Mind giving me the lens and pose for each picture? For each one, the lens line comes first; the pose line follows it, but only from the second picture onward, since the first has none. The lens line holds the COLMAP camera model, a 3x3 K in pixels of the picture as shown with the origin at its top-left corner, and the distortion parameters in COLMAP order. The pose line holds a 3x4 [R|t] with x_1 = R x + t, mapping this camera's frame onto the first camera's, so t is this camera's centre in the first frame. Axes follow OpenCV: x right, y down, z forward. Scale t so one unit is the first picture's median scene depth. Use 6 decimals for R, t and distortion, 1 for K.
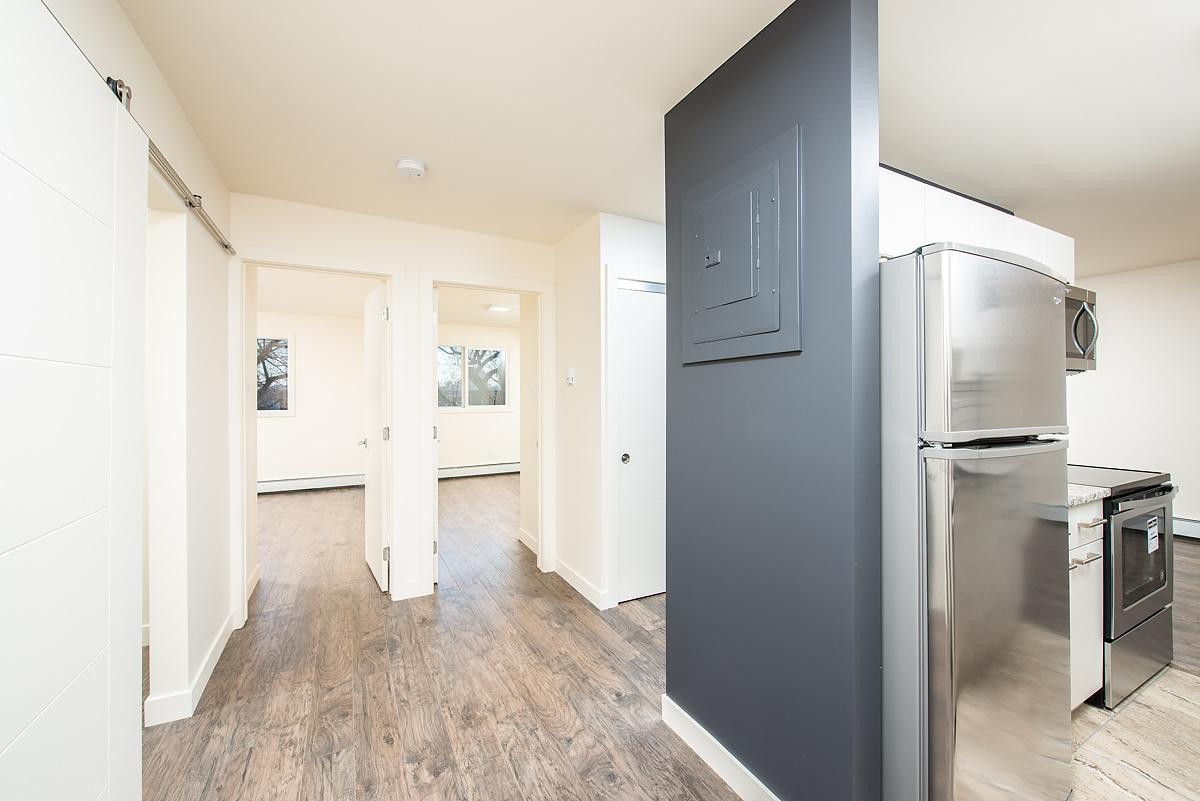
lens RADIAL K [[473.6, 0, 598.6], [0, 473.6, 395.5], [0, 0, 1]] dist [0.002042, -0.000530]
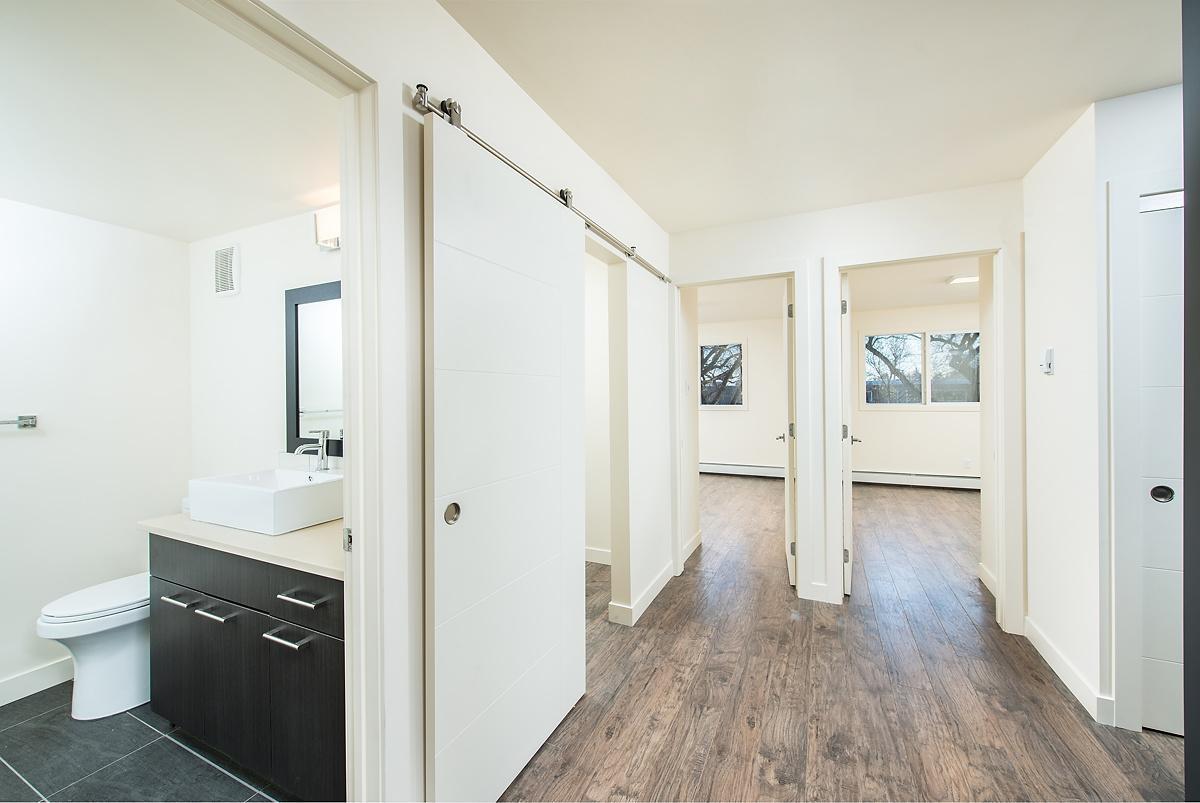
lens RADIAL K [[473.6, 0, 597.1], [0, 473.6, 398.0], [0, 0, 1]] dist [0.002042, -0.000530]
pose [[0.592068, 0.004284, -0.805877, 0.145326], [0.007925, 0.999907, 0.011138, -0.001913], [0.805849, -0.012982, 0.591978, 0.087889]]
